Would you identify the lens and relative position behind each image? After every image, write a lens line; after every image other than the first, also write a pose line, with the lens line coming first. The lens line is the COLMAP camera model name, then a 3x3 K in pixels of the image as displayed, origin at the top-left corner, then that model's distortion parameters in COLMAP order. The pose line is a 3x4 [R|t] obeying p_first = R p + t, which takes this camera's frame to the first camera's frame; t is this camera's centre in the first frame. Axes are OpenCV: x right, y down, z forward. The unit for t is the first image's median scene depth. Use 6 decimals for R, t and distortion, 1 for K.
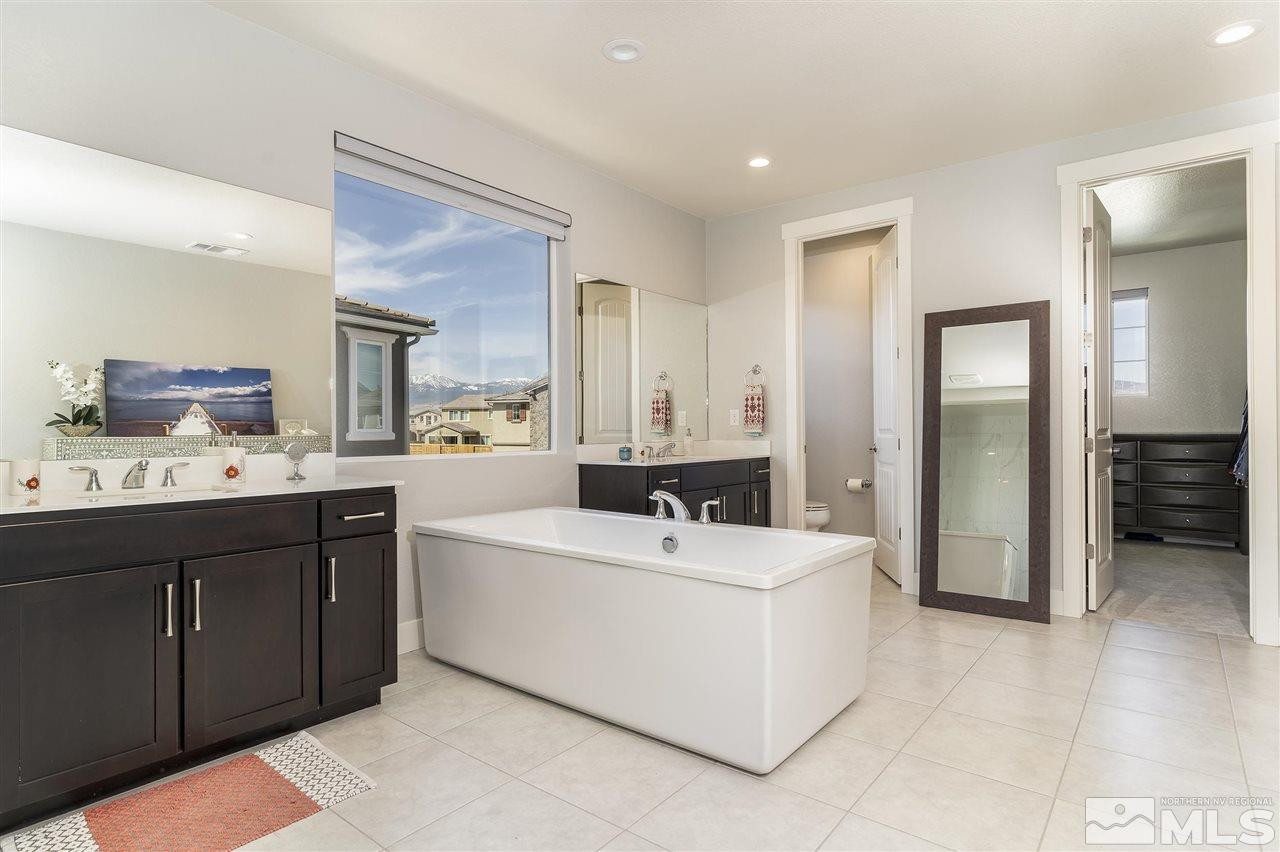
lens RADIAL K [[678.5, 0, 634.0], [0, 678.5, 433.6], [0, 0, 1]] dist [0.017167, 0.001454]
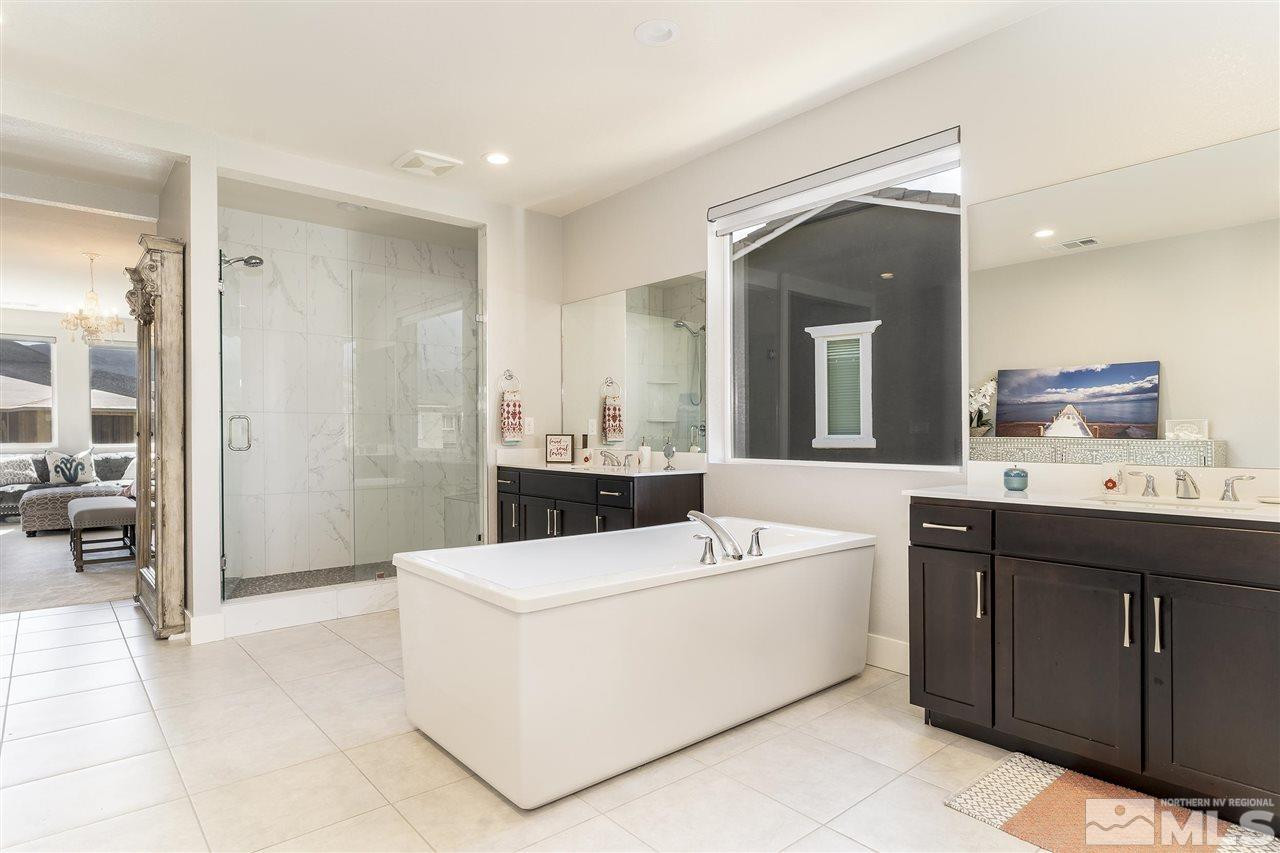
lens RADIAL K [[678.5, 0, 634.5], [0, 678.5, 417.6], [0, 0, 1]] dist [0.017167, 0.001454]
pose [[-0.186420, -0.009244, -0.982427, 0.449674], [-0.009894, 0.999923, -0.007531, -0.011962], [0.982420, 0.008316, -0.186497, 0.561276]]
